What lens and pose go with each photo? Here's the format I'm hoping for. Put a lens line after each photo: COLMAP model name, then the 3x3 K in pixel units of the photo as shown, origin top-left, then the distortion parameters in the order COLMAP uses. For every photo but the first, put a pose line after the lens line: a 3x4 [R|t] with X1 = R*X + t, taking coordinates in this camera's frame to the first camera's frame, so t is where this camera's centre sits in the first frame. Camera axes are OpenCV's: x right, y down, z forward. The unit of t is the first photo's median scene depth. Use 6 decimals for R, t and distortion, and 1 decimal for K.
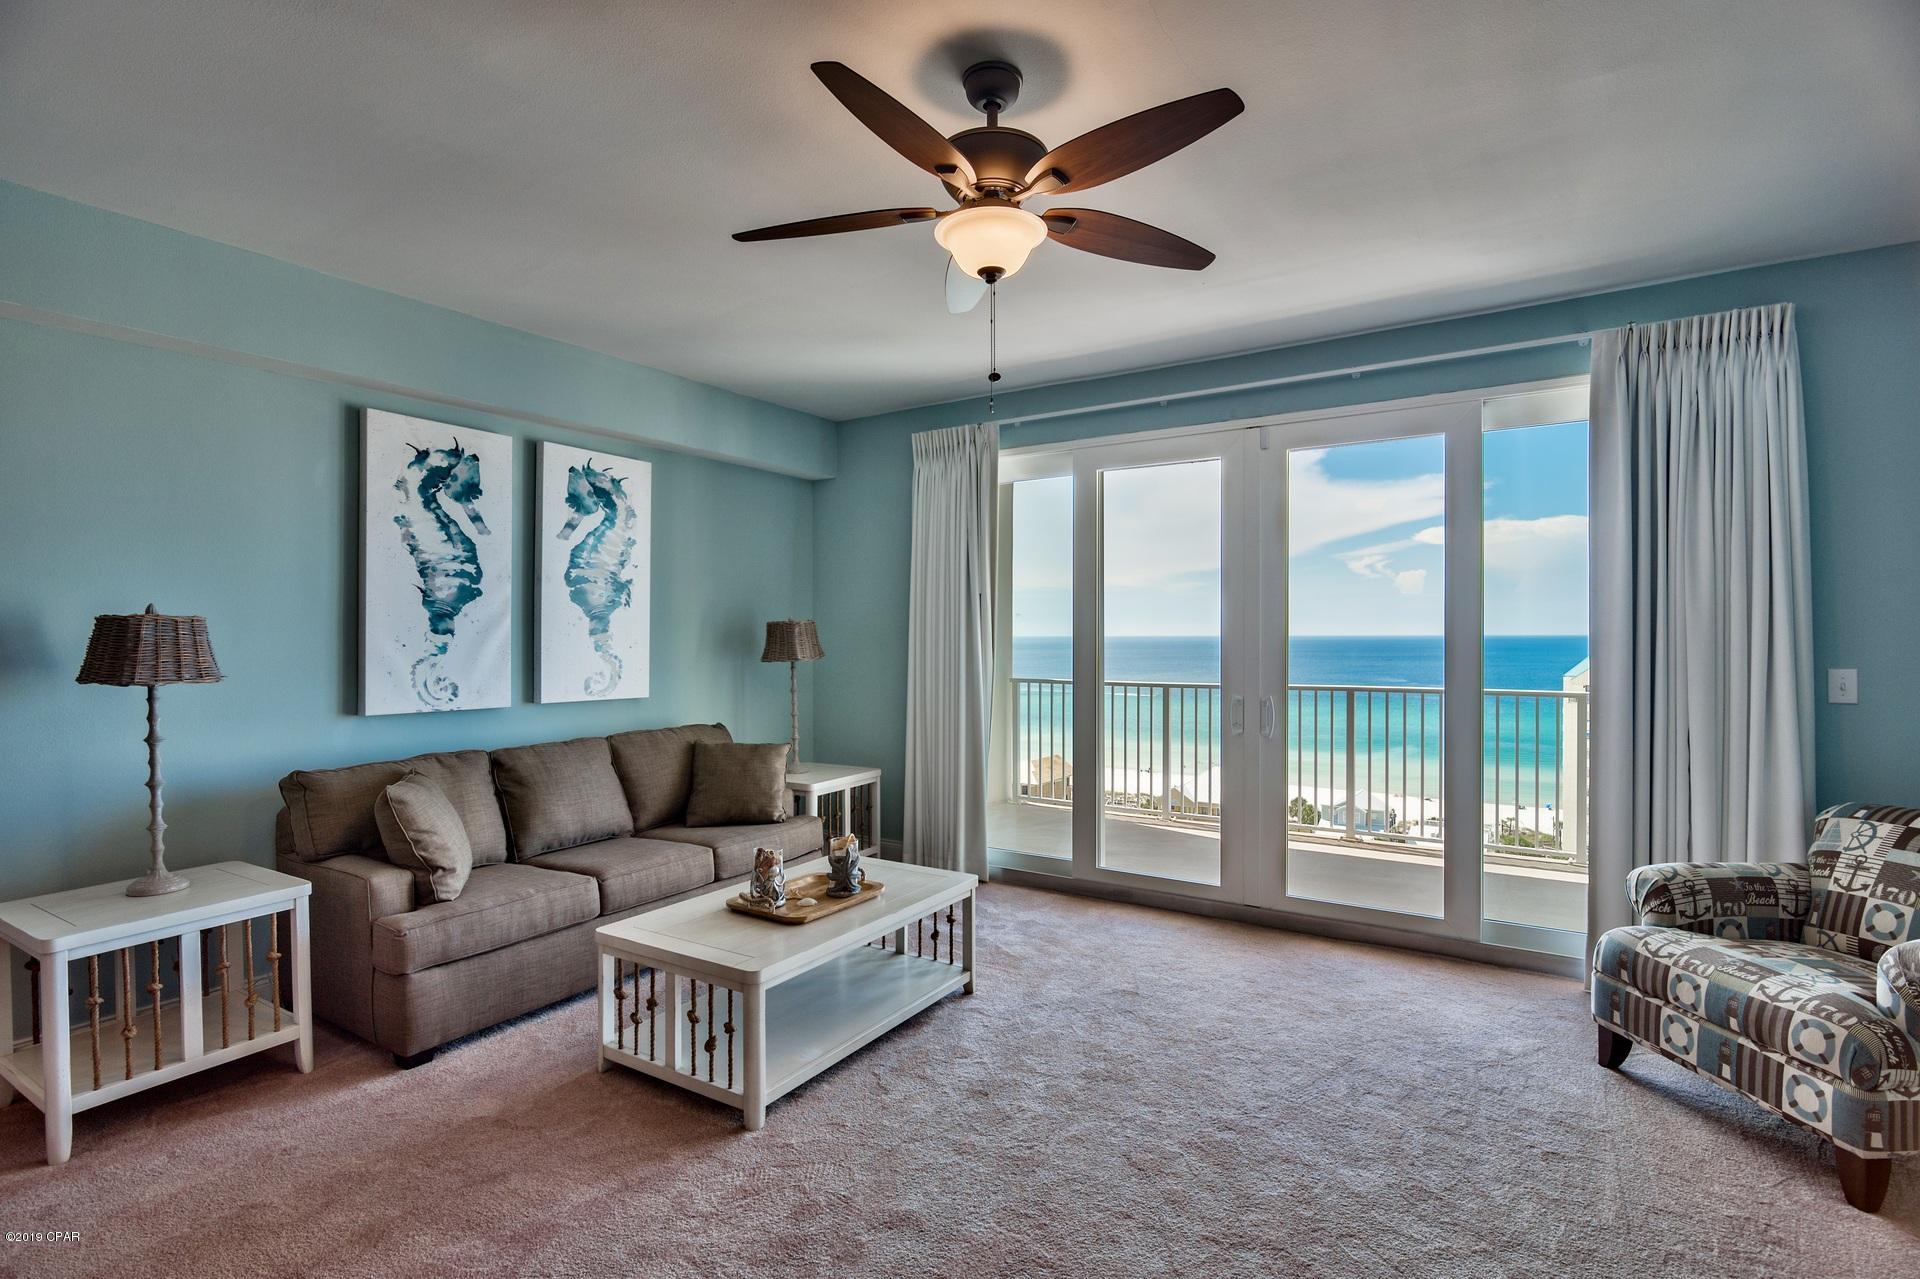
lens RADIAL K [[947.6, 0, 955.6], [0, 947.6, 658.5], [0, 0, 1]] dist [0.001139, -0.000136]
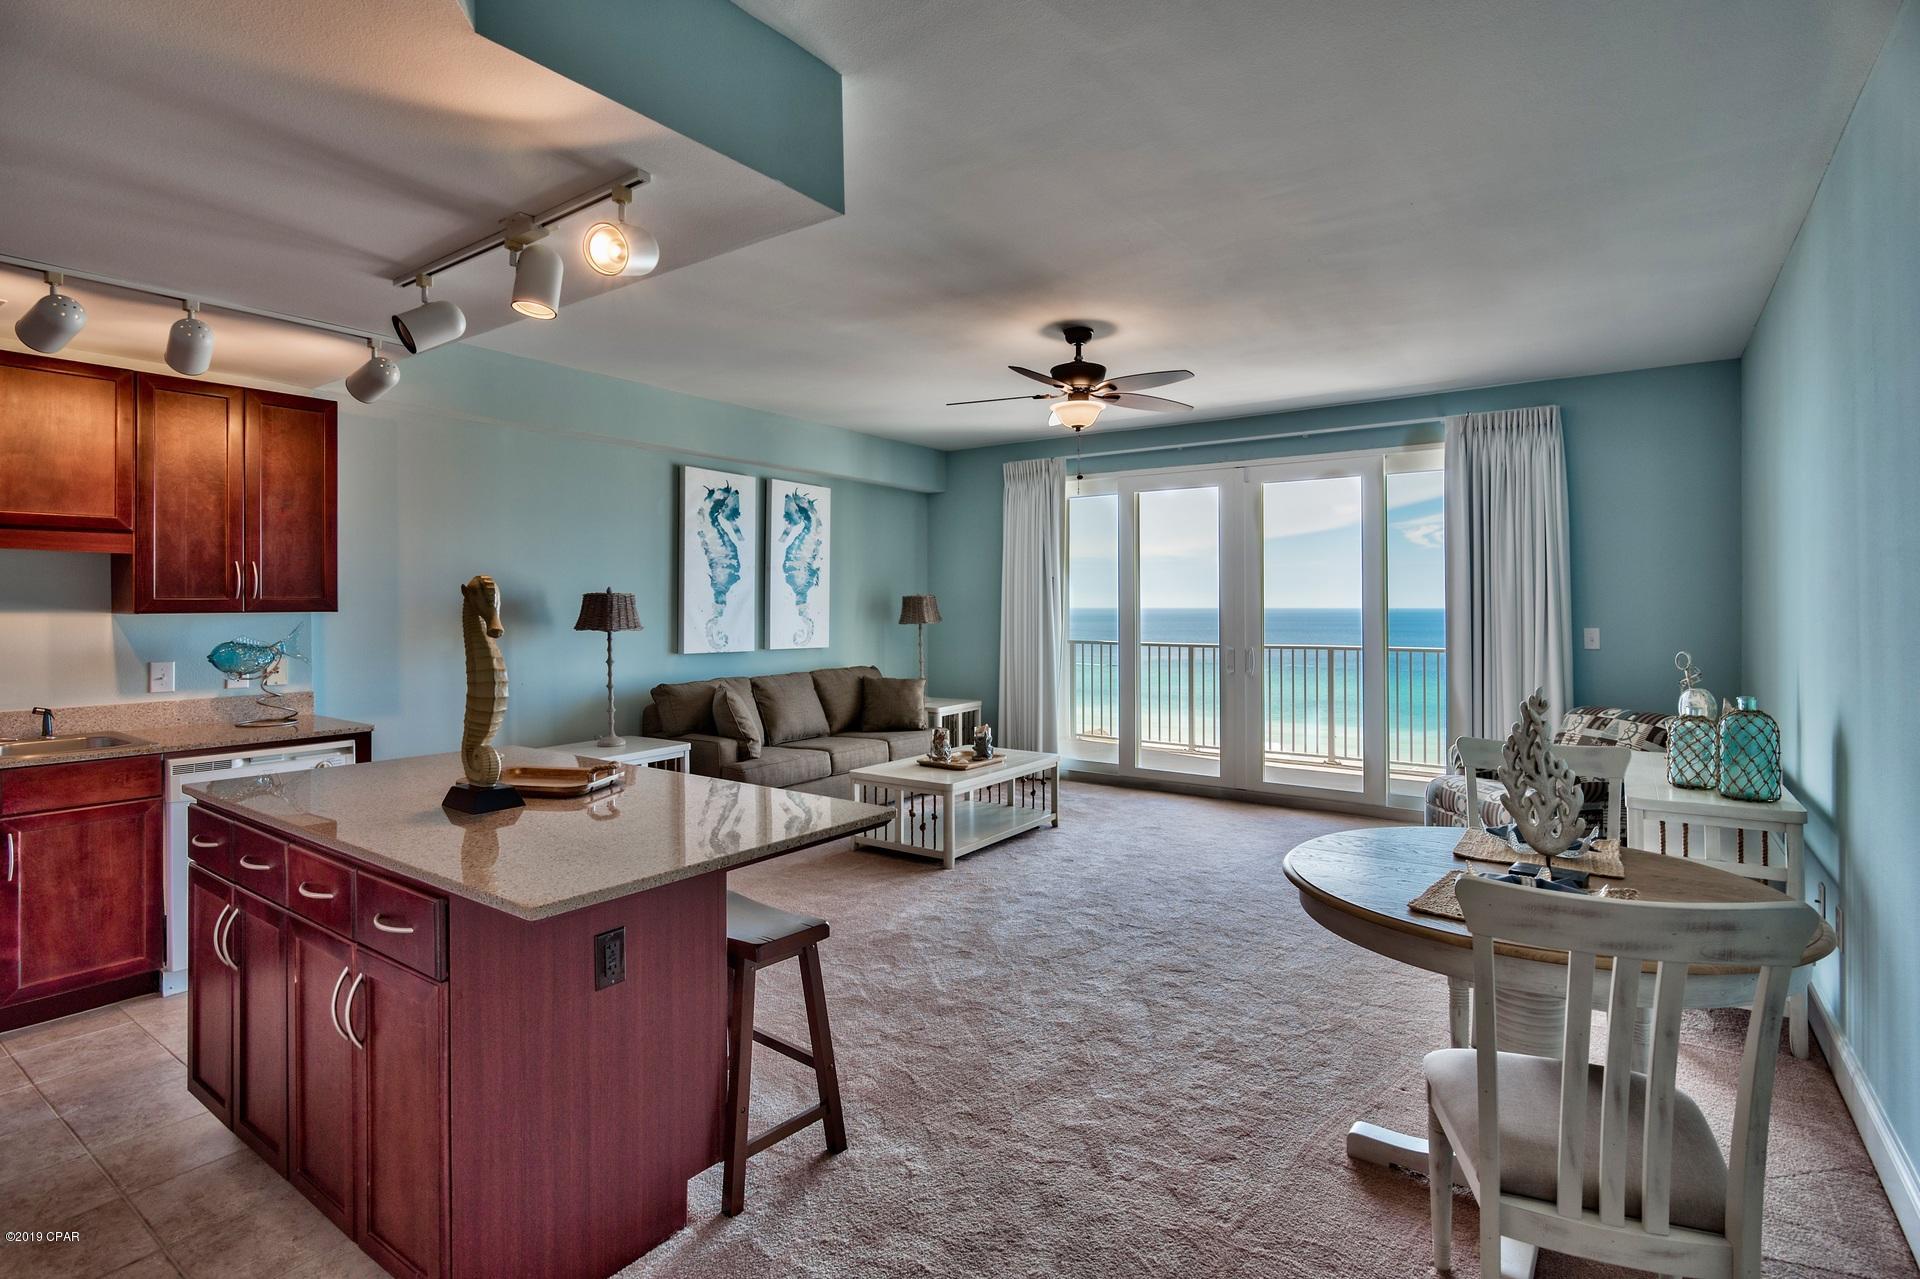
lens RADIAL K [[937.5, 0, 961.1], [0, 937.5, 582.6], [0, 0, 1]] dist [-0.001074, -0.000108]
pose [[0.999125, 0.002388, -0.041766, -0.067437], [-0.004456, 0.998765, -0.049489, 0.013561], [0.041597, 0.049632, 0.997901, -0.523375]]
